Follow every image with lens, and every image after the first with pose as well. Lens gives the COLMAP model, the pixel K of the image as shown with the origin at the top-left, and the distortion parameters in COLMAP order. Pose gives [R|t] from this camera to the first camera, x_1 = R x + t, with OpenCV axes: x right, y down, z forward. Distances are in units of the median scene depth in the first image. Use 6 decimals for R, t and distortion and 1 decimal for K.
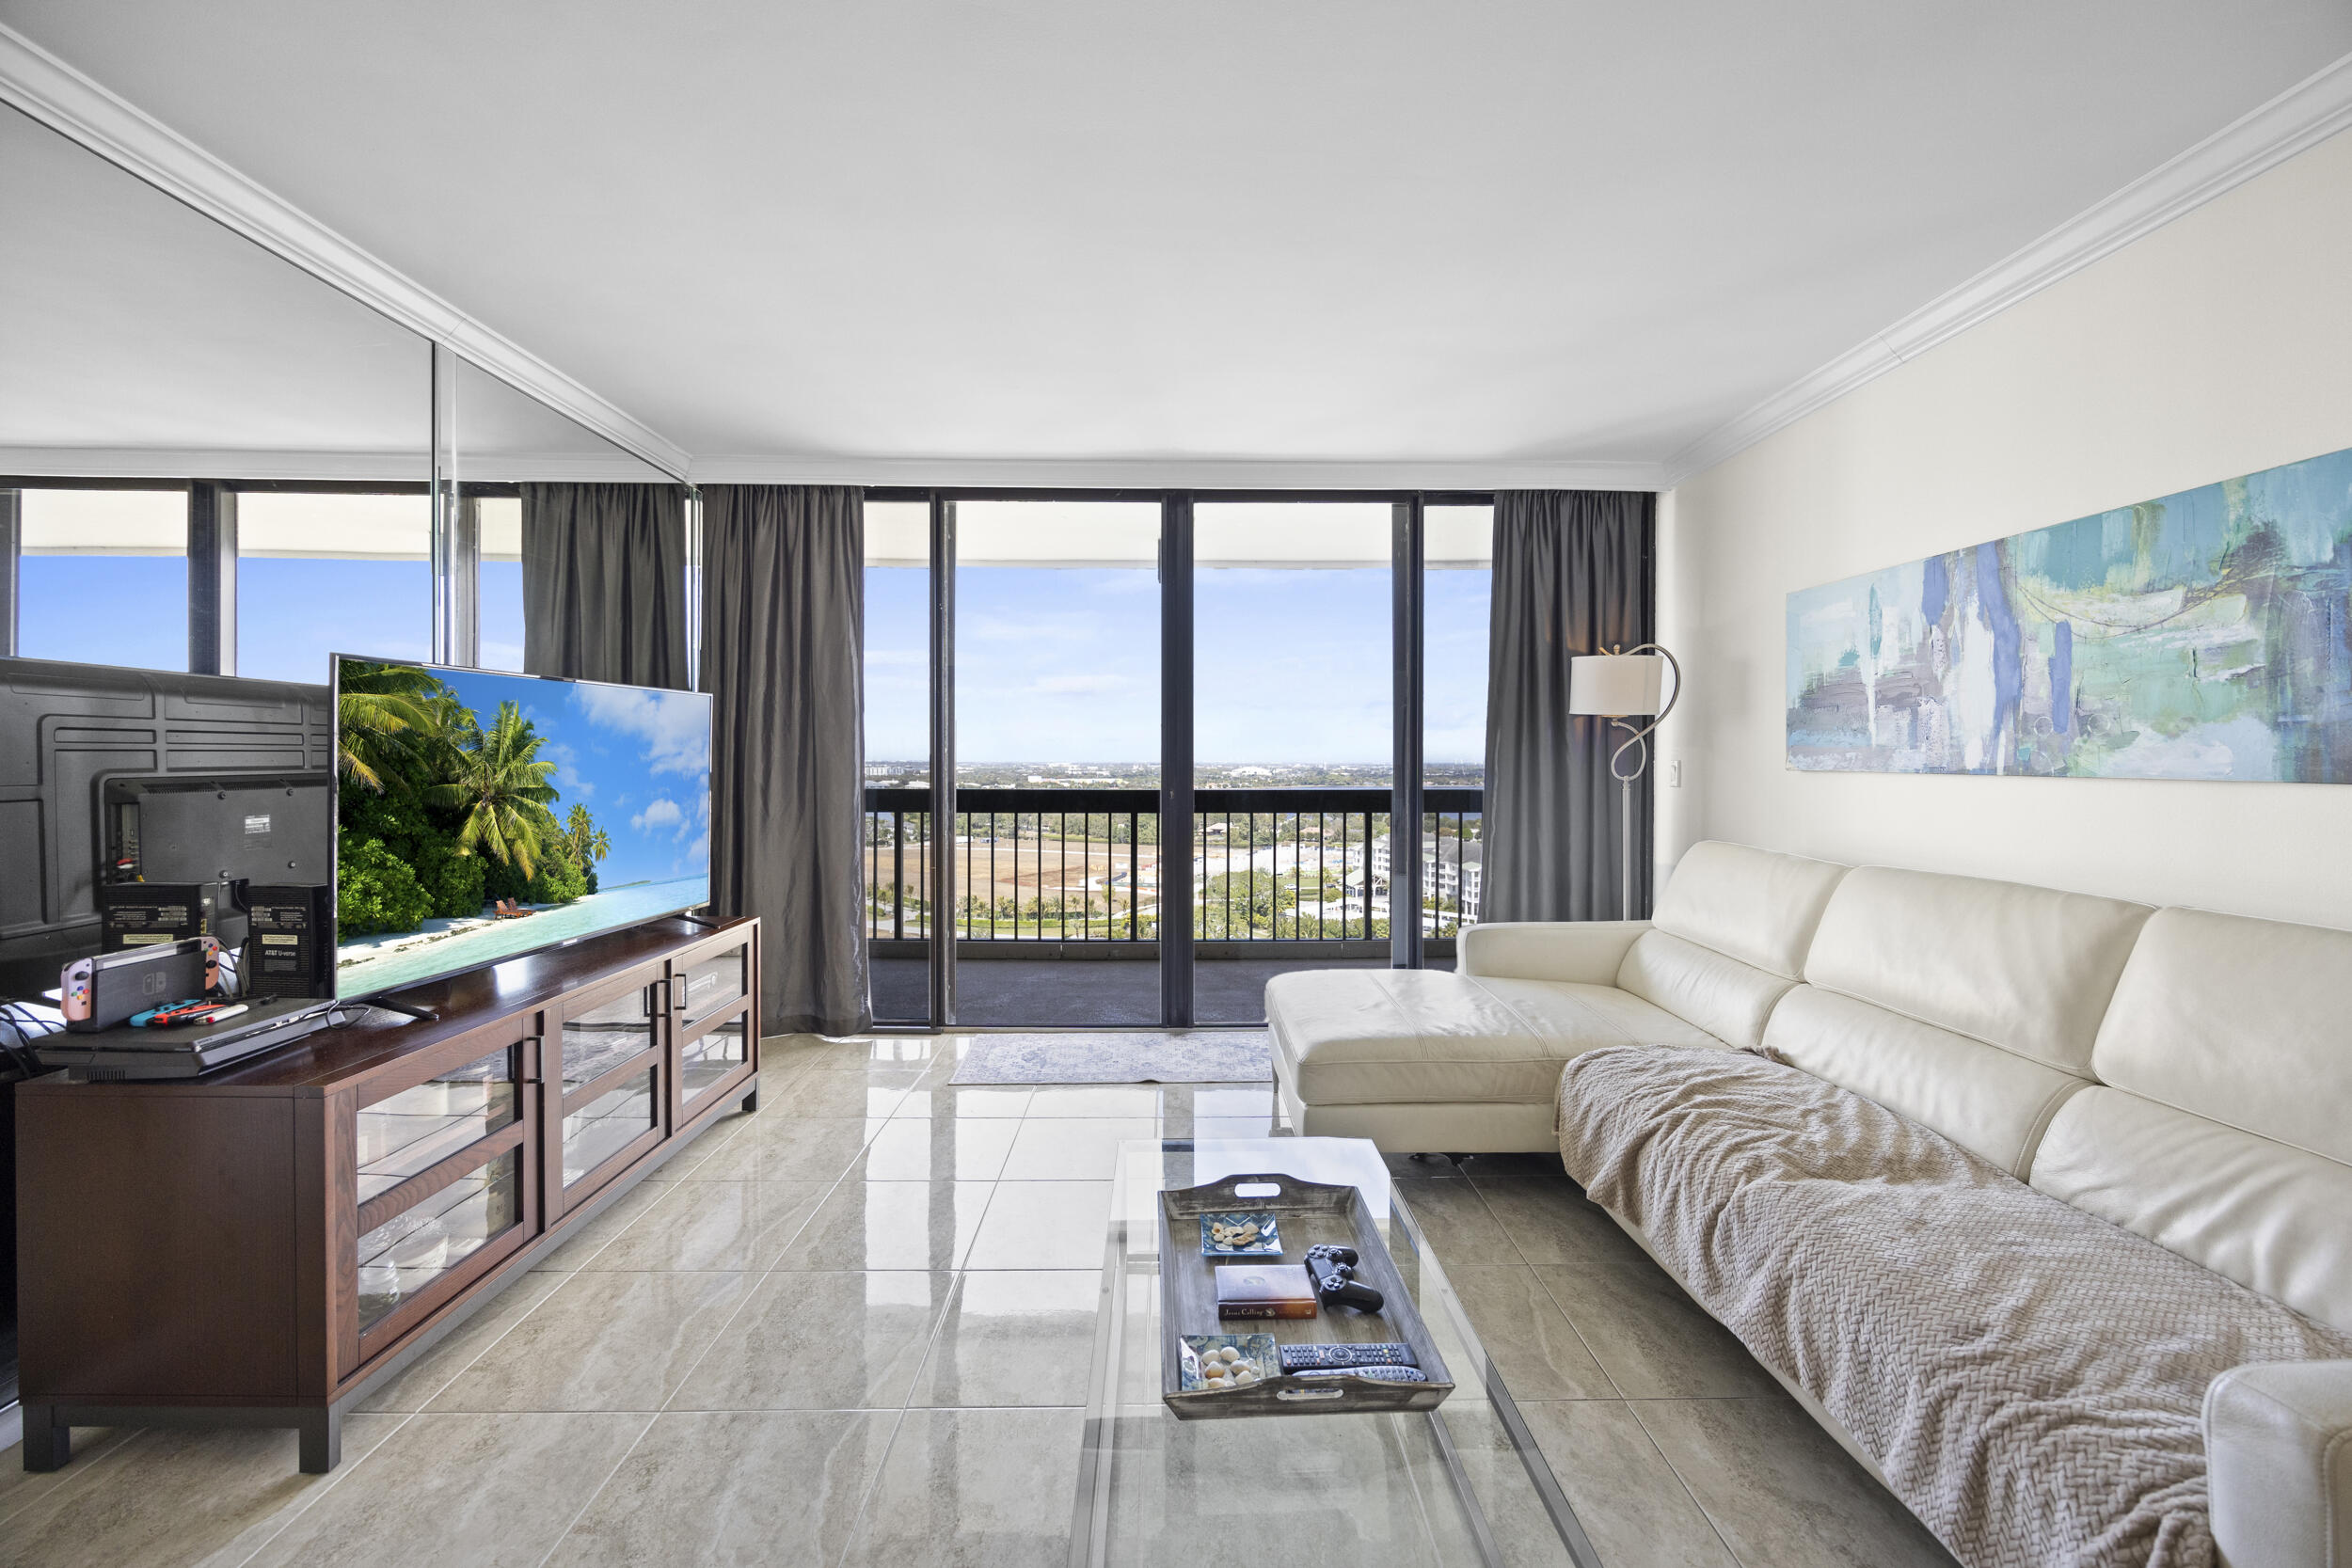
lens RADIAL K [[900.5, 0, 1183.3], [0, 900.5, 761.9], [0, 0, 1]] dist [-0.000918, -0.000189]
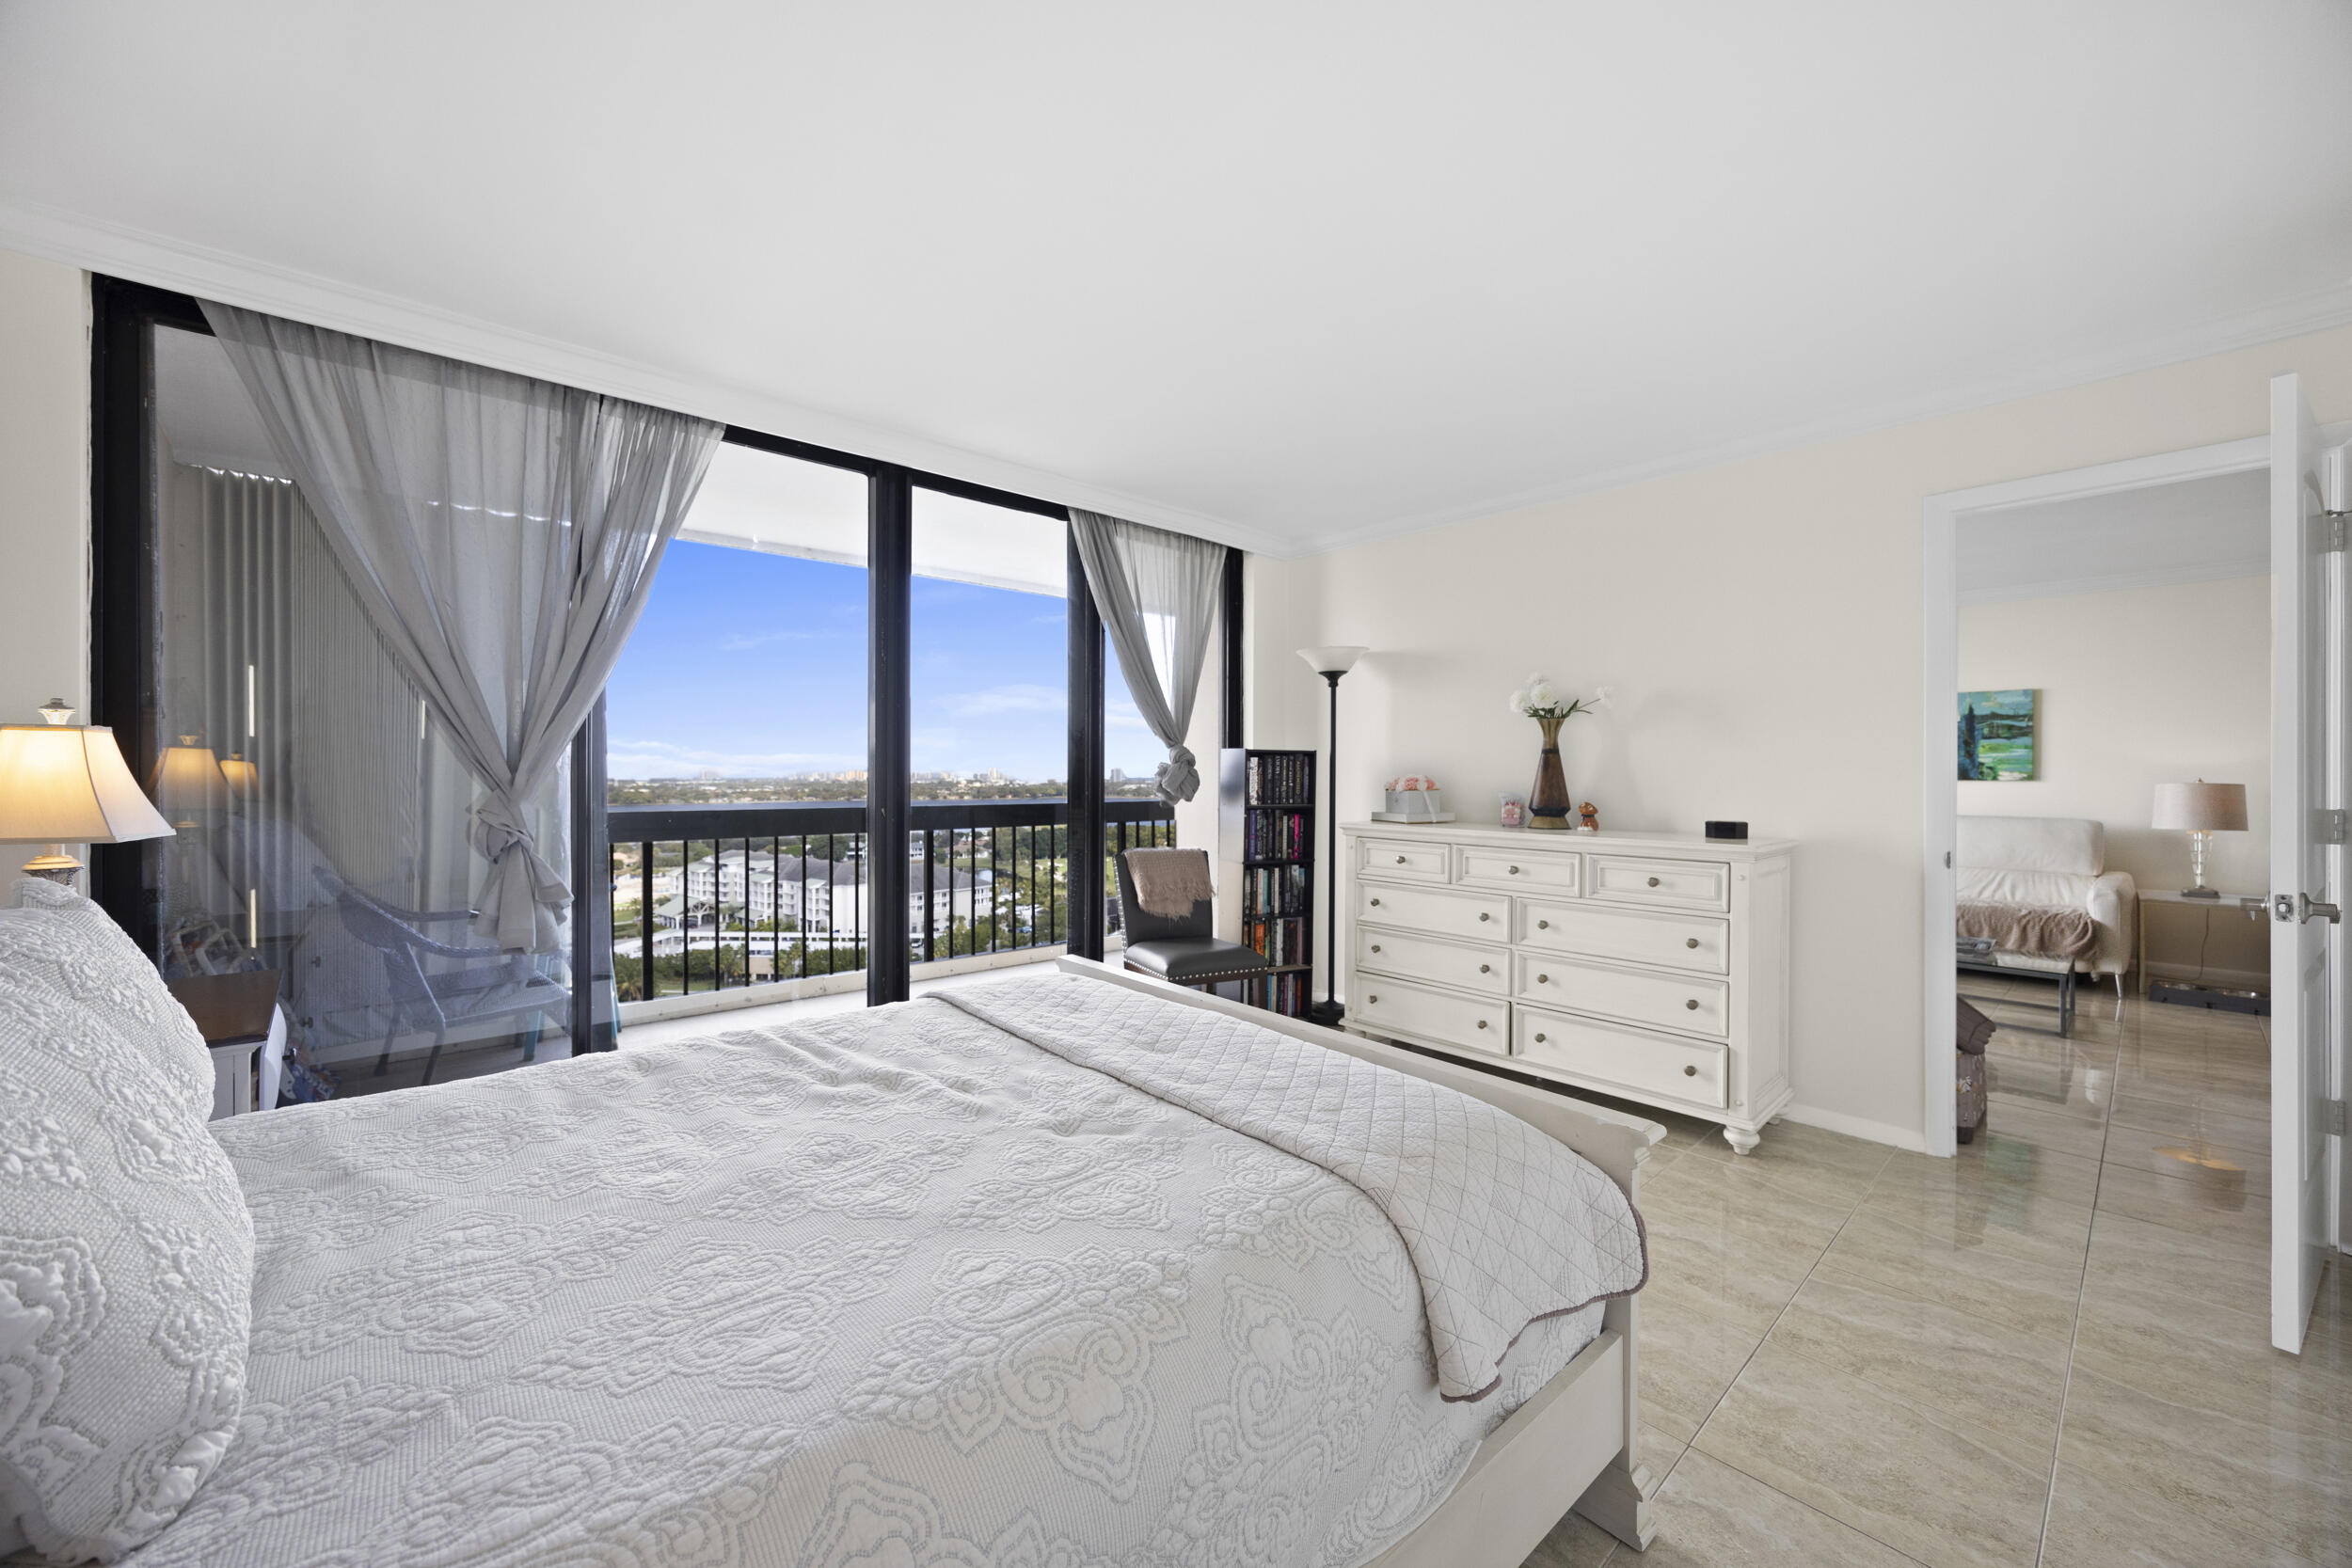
lens RADIAL K [[909.1, 0, 1183.2], [0, 909.1, 778.8], [0, 0, 1]] dist [-0.000801, 0.000010]
pose [[0.741741, -0.003093, 0.670679, -2.427813], [0.003615, 0.999993, 0.000615, 0.001929], [-0.670677, 0.001968, 0.741747, 0.237665]]
